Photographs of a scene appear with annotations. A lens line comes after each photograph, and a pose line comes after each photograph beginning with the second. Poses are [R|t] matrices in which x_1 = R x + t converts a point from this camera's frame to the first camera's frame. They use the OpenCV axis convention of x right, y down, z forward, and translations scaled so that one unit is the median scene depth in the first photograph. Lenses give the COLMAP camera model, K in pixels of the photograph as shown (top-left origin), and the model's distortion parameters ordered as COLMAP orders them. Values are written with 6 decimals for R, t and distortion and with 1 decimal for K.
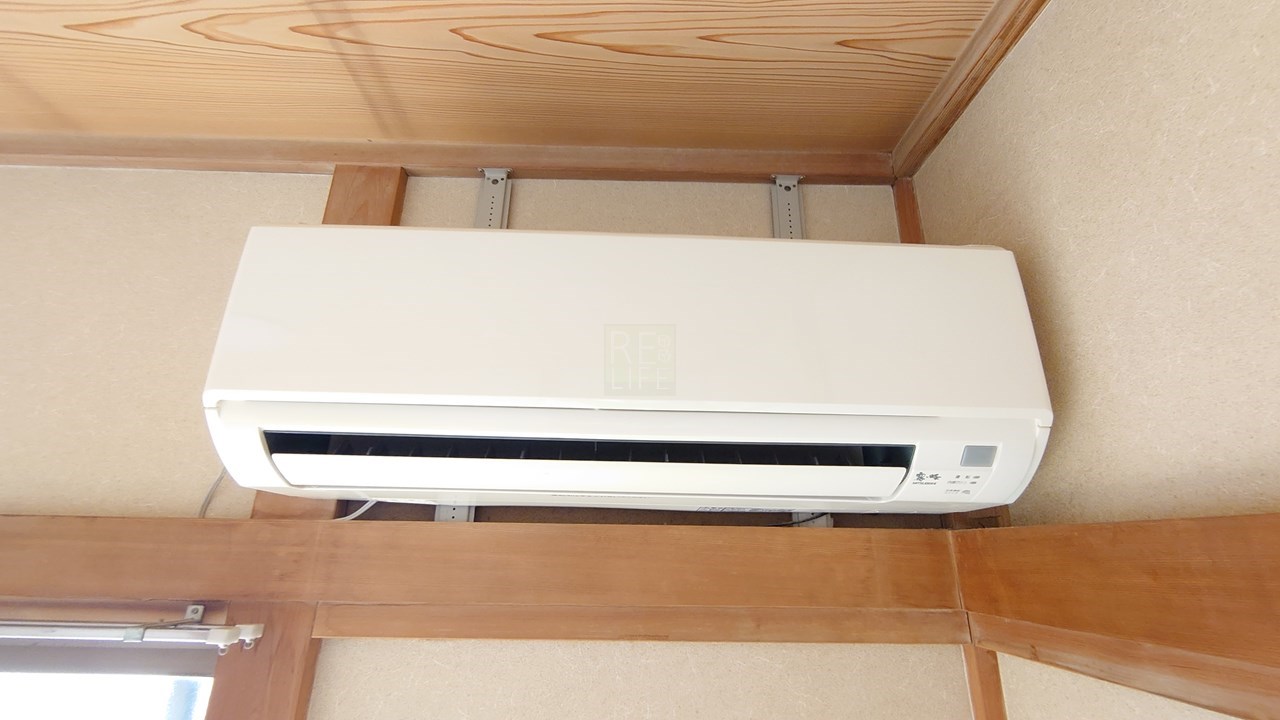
lens RADIAL K [[543.9, 0, 643.1], [0, 543.9, 359.9], [0, 0, 1]] dist [-0.003520, -0.001014]
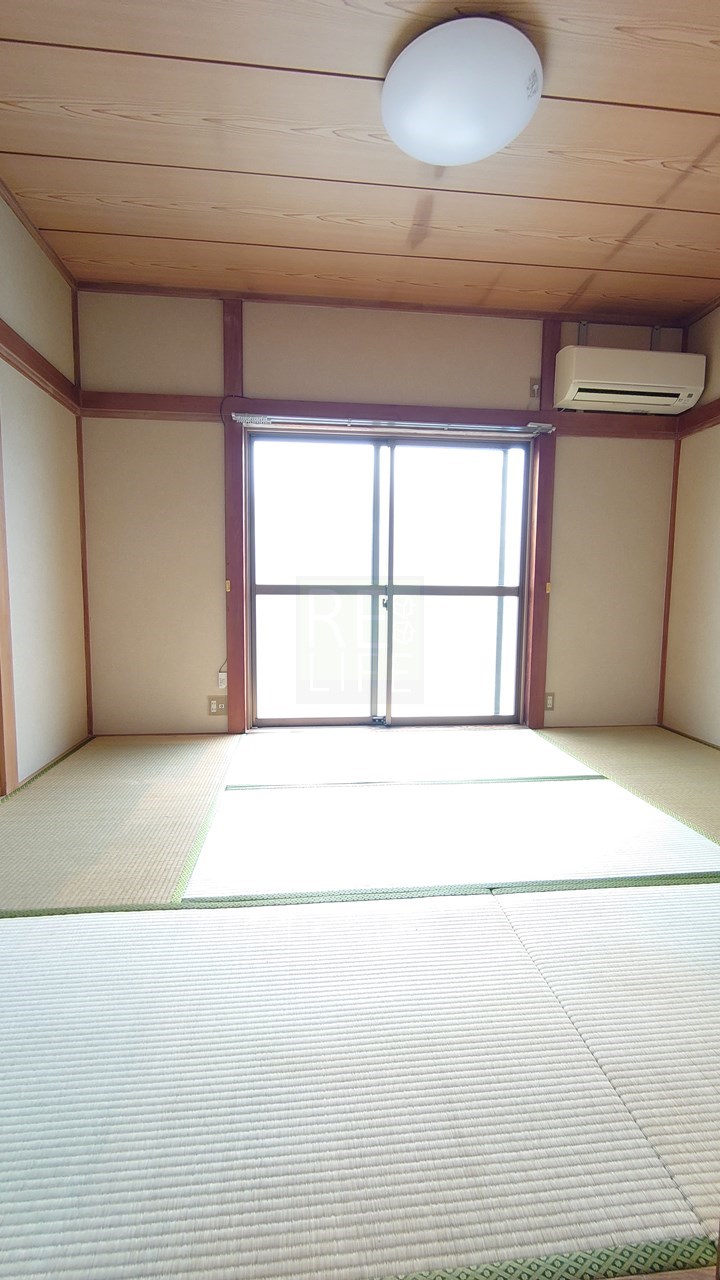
lens RADIAL K [[543.9, 0, 366.1], [0, 543.9, 643.1], [0, 0, 1]] dist [-0.003520, -0.001014]
pose [[0.996521, -0.010370, 0.082696, -2.743985], [-0.023713, 0.915938, 0.400619, 0.293680], [-0.079899, -0.401186, 0.912505, -4.172238]]
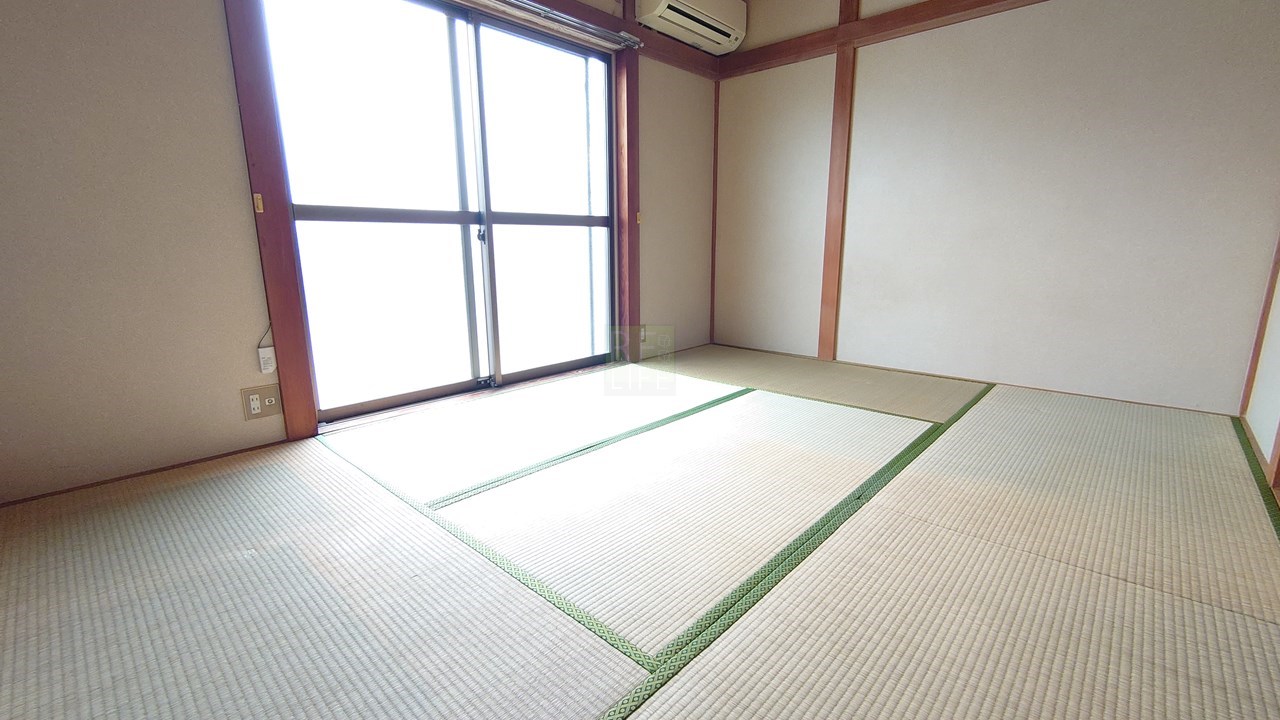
lens RADIAL K [[543.9, 0, 643.1], [0, 543.9, 359.9], [0, 0, 1]] dist [-0.003520, -0.001014]
pose [[0.696559, -0.165229, 0.698216, -4.266244], [-0.214793, 0.880475, 0.422644, 0.846279], [-0.684594, -0.444368, 0.577813, -2.948903]]
